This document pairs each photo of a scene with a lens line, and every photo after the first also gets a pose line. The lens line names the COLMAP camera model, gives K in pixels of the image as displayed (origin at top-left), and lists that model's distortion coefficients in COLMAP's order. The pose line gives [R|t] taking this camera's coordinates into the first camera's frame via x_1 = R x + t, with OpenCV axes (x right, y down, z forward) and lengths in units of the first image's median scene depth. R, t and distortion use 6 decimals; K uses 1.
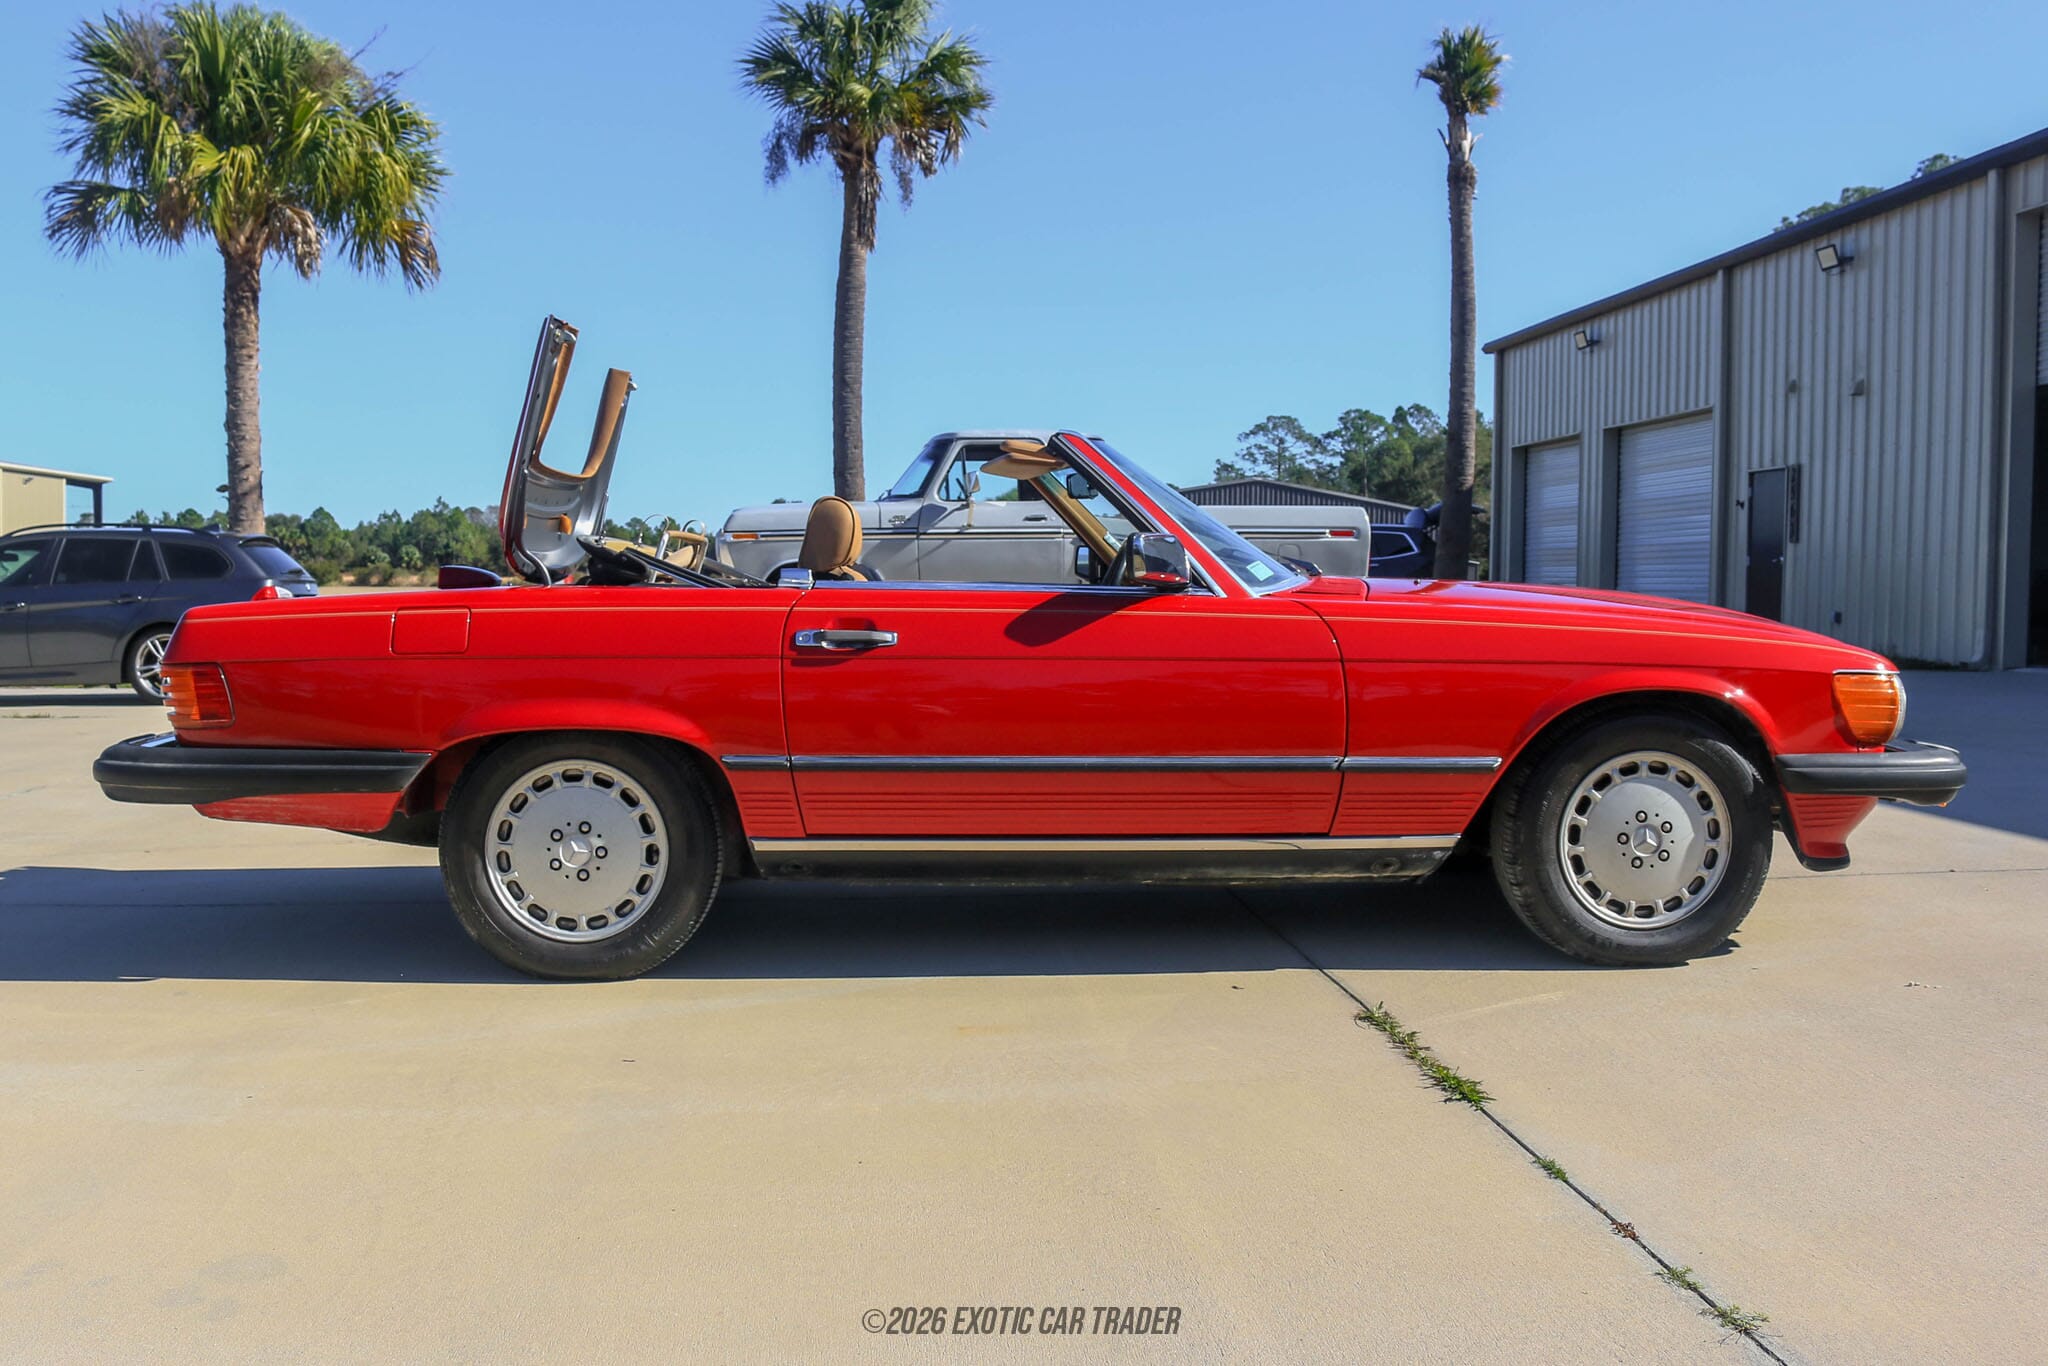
lens RADIAL K [[2035.9, 0, 850.6], [0, 2035.9, 679.8], [0, 0, 1]] dist [-0.197173, 0.191274]
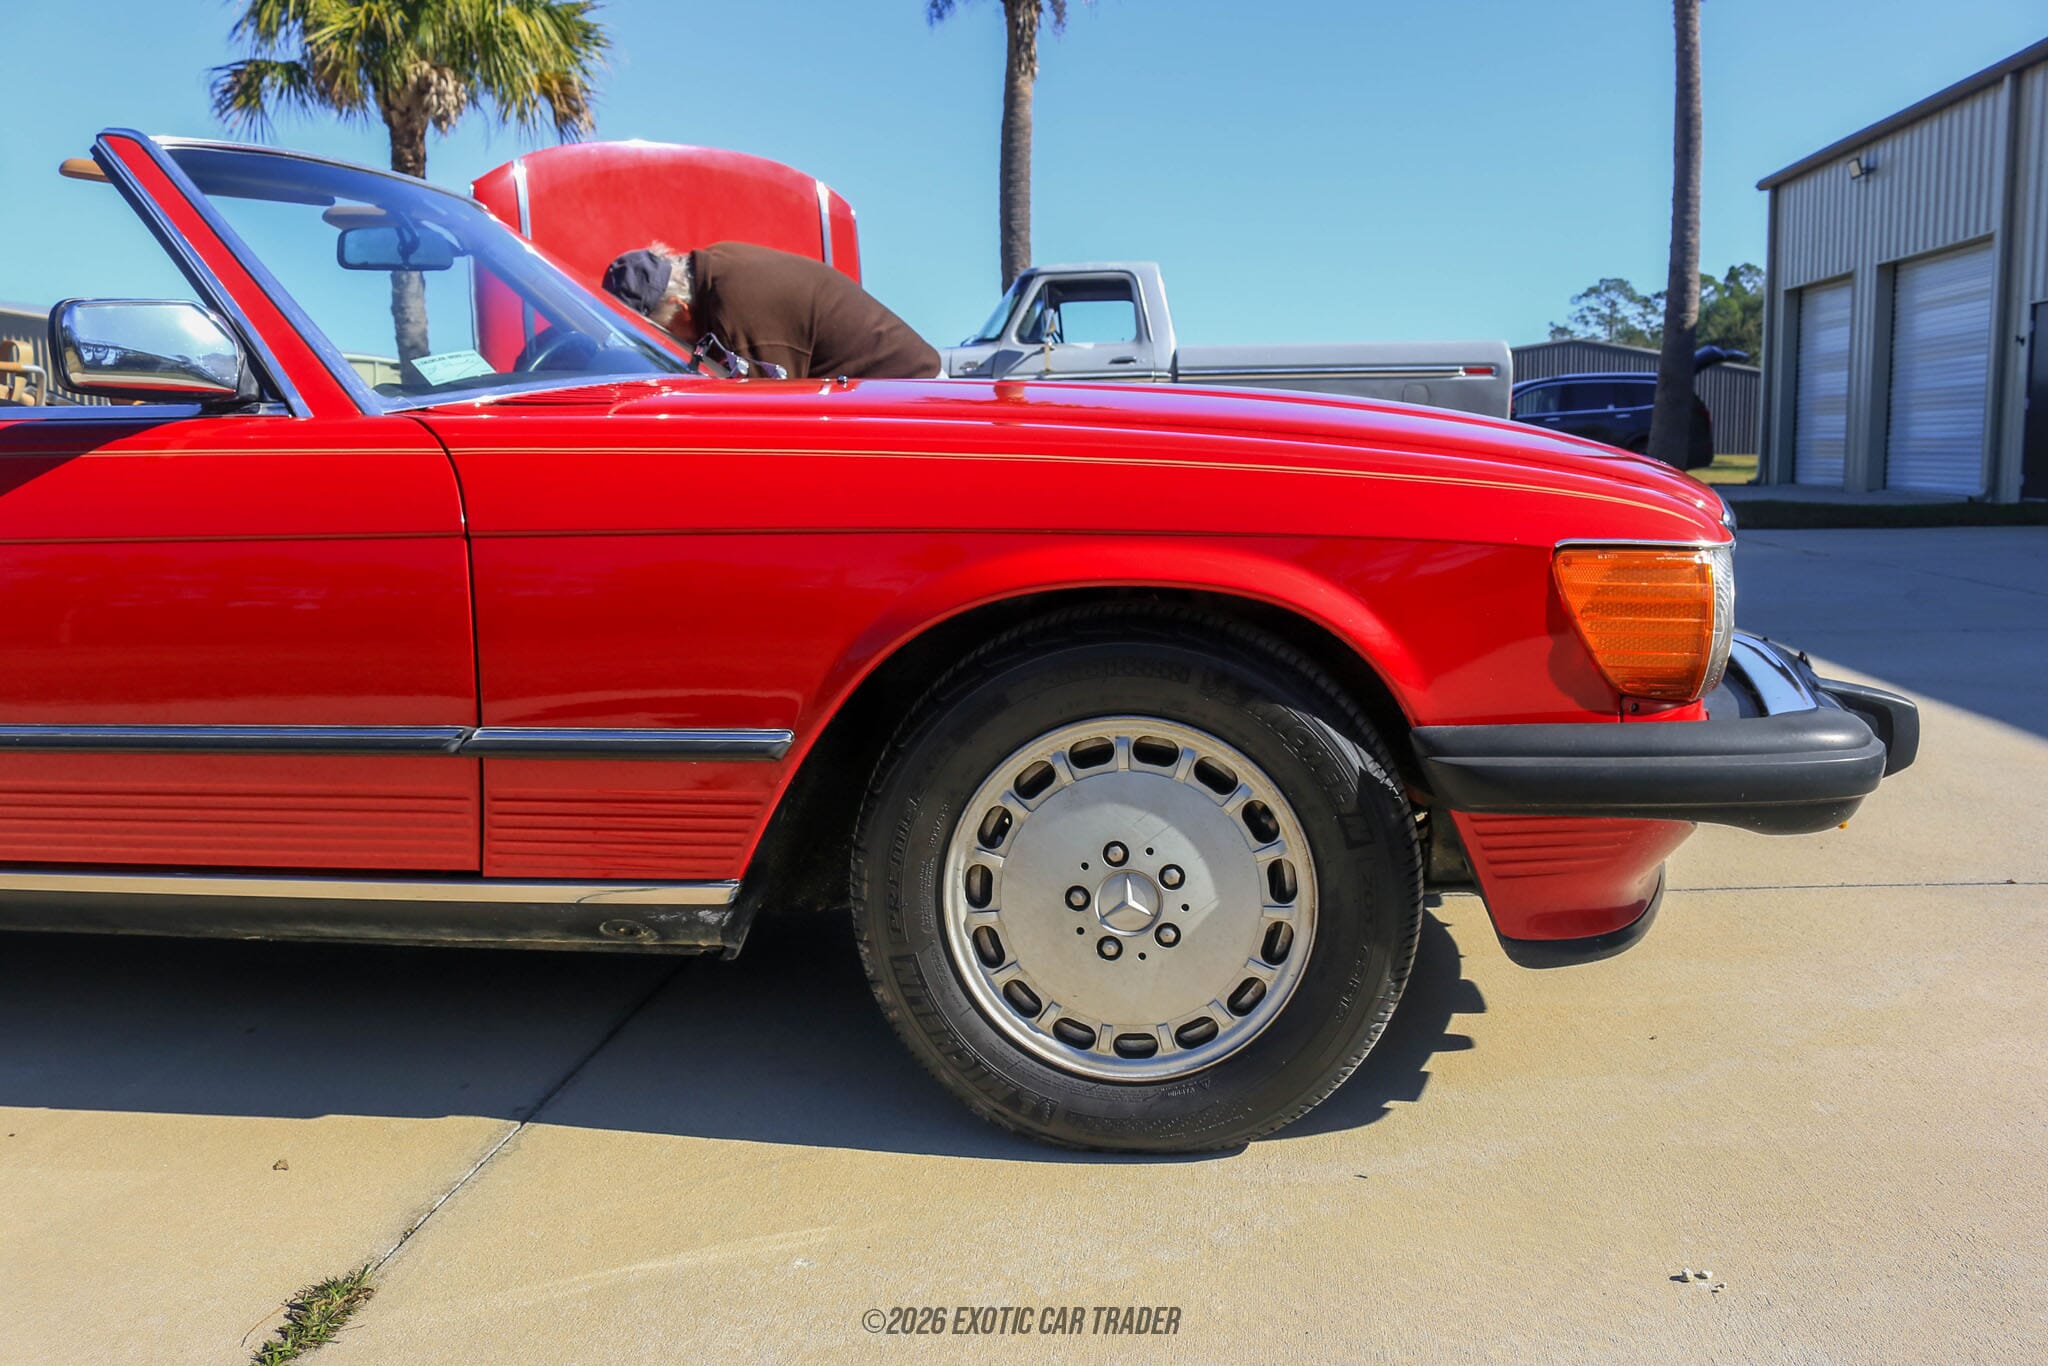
lens RADIAL K [[1828.5, 0, 995.1], [0, 1828.5, 693.0], [0, 0, 1]] dist [-0.172670, 0.141685]
pose [[0.989828, -0.000222, -0.142267, 0.102707], [0.012287, 0.996396, 0.083933, -0.001450], [0.141735, -0.084827, 0.986263, 0.135162]]
